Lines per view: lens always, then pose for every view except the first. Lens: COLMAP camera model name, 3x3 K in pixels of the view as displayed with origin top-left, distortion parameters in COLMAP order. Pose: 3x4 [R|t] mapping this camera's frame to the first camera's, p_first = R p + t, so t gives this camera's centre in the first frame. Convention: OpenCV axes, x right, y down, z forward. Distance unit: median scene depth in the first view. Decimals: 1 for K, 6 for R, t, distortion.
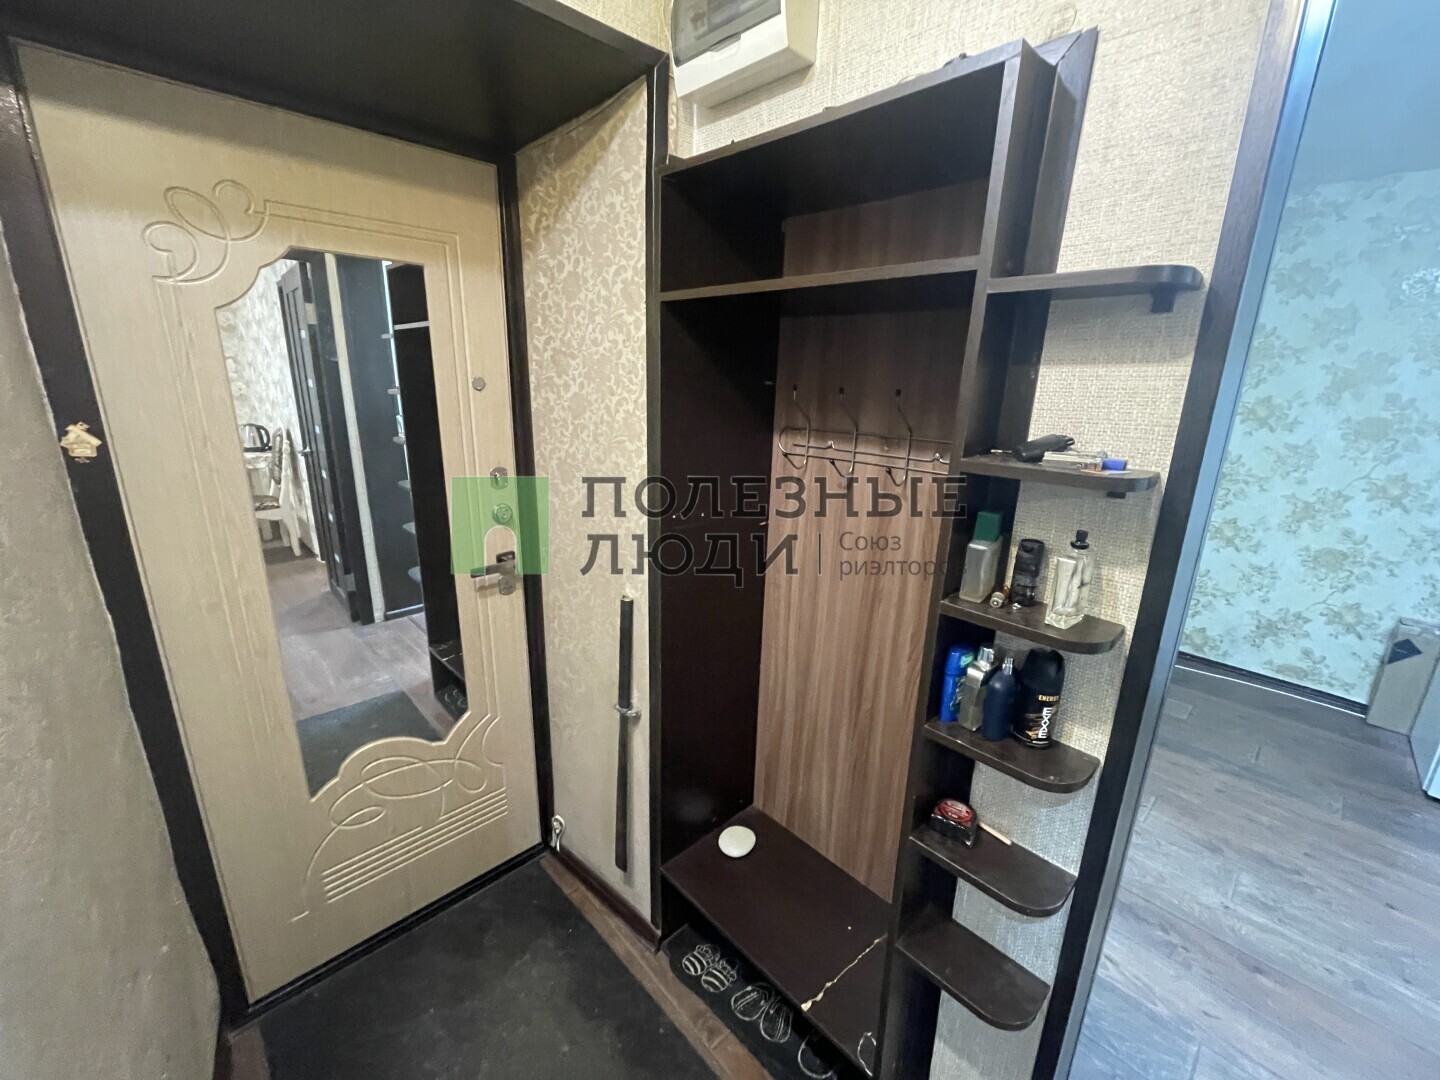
lens RADIAL K [[585.0, 0, 722.8], [0, 585.0, 535.1], [0, 0, 1]] dist [-0.002662, -0.000344]
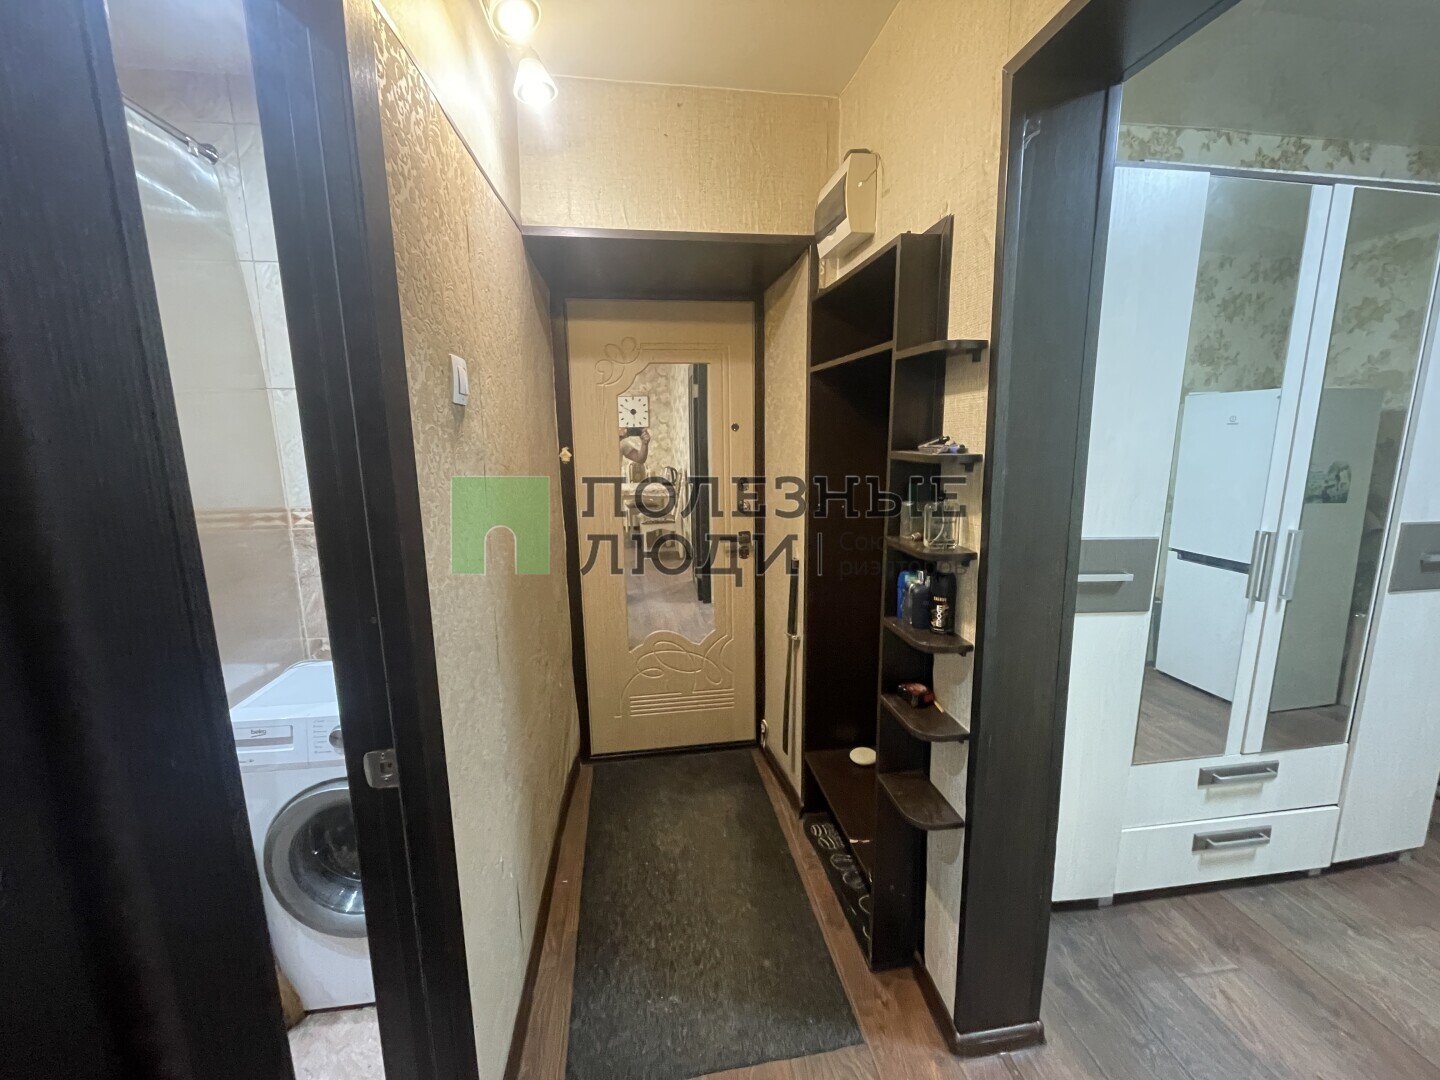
lens RADIAL K [[585.0, 0, 719.7], [0, 585.0, 532.9], [0, 0, 1]] dist [-0.002662, -0.000344]
pose [[0.813513, 0.065424, -0.577855, 0.573878], [-0.119184, 0.991317, -0.055553, 0.151925], [0.569203, 0.114064, 0.814246, -0.386980]]
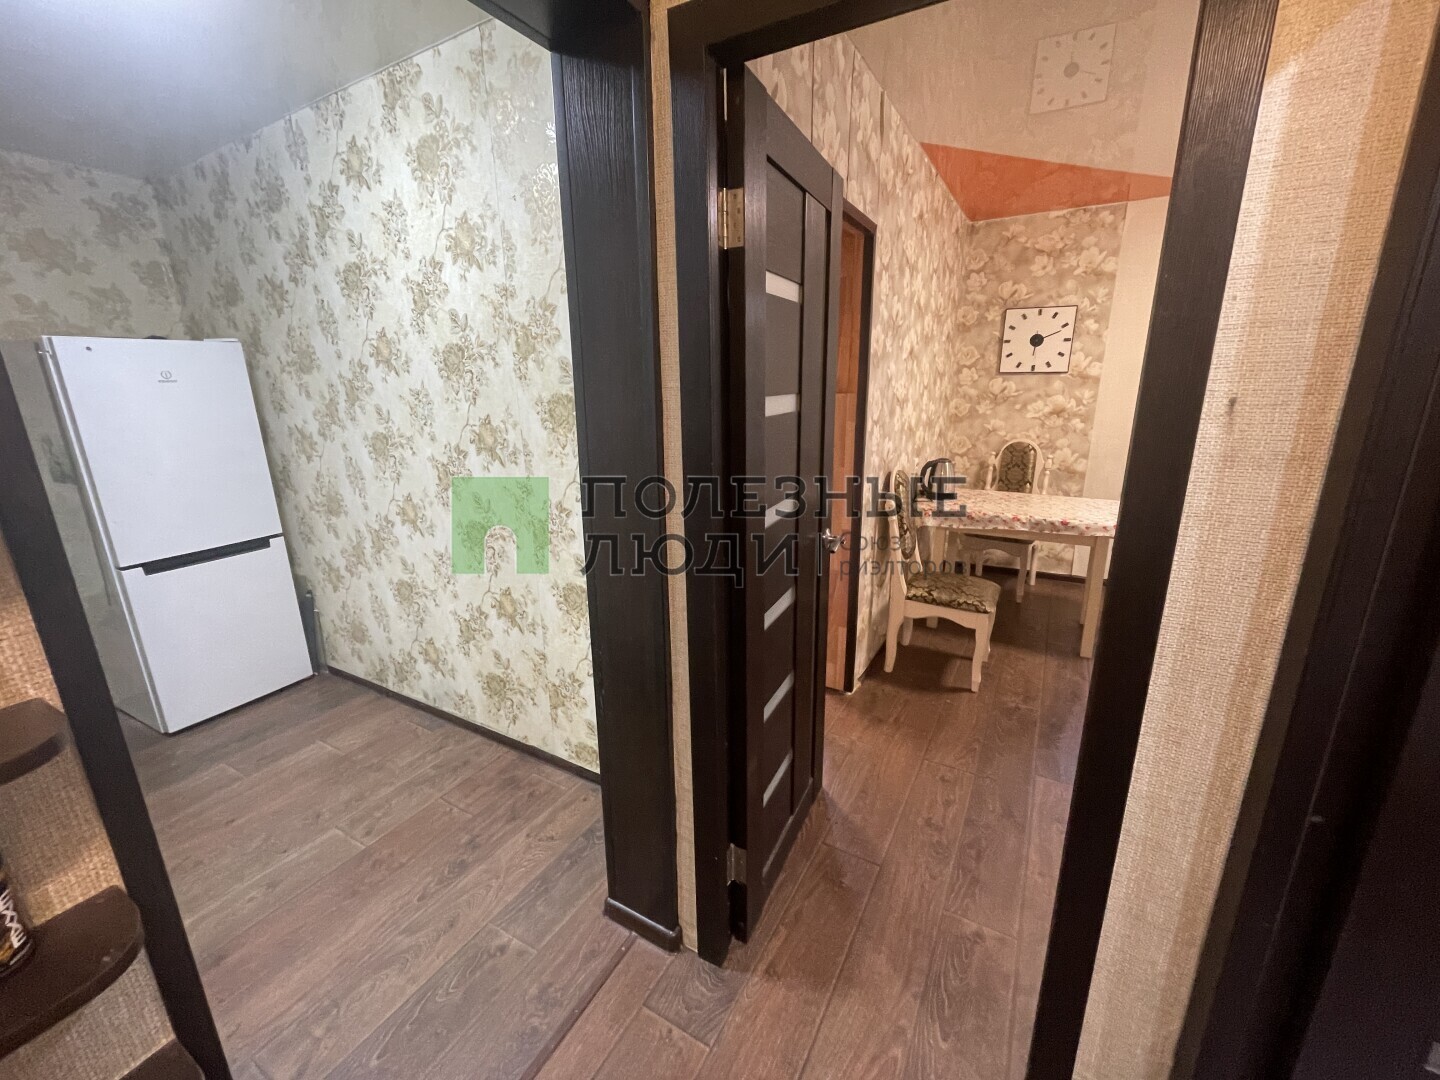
lens RADIAL K [[585.0, 0, 717.0], [0, 585.0, 536.7], [0, 0, 1]] dist [-0.002662, -0.000344]
pose [[-0.278937, -0.271148, 0.921235, -0.031733], [0.264373, 0.900559, 0.345111, -0.014231], [-0.923202, 0.339813, -0.179515, 0.190634]]
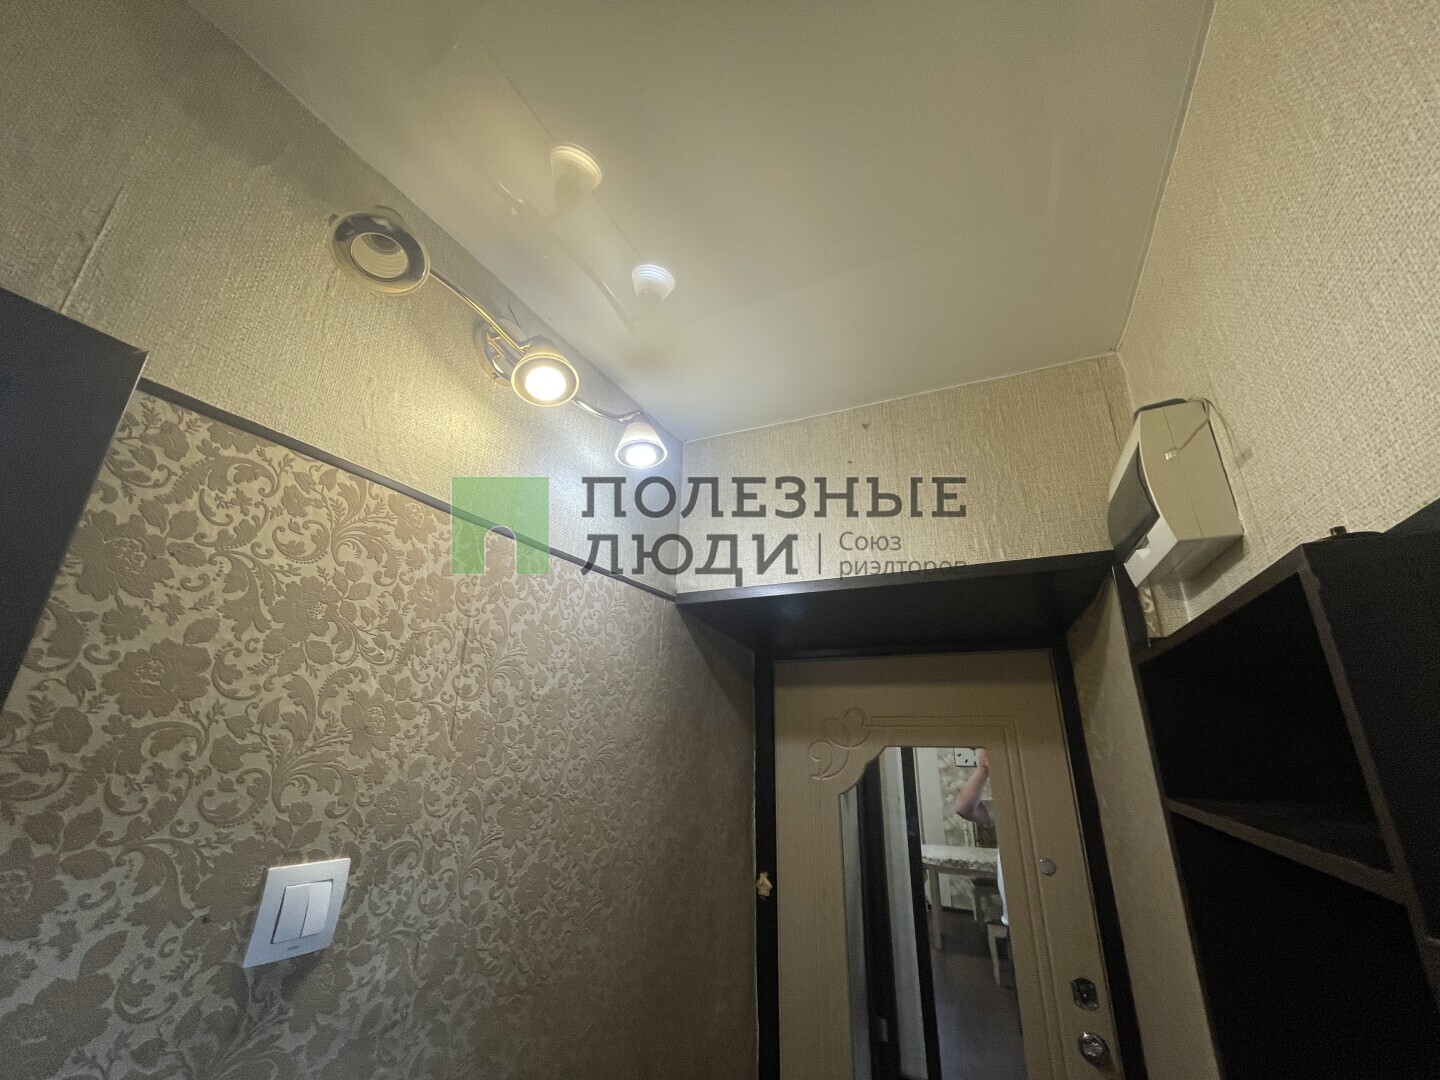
lens RADIAL K [[585.0, 0, 716.6], [0, 585.0, 537.1], [0, 0, 1]] dist [-0.002662, -0.000344]
pose [[0.357275, -0.329128, -0.874087, 0.406582], [-0.249914, 0.868044, -0.429003, -0.193401], [0.899943, 0.371719, 0.227877, 0.119473]]
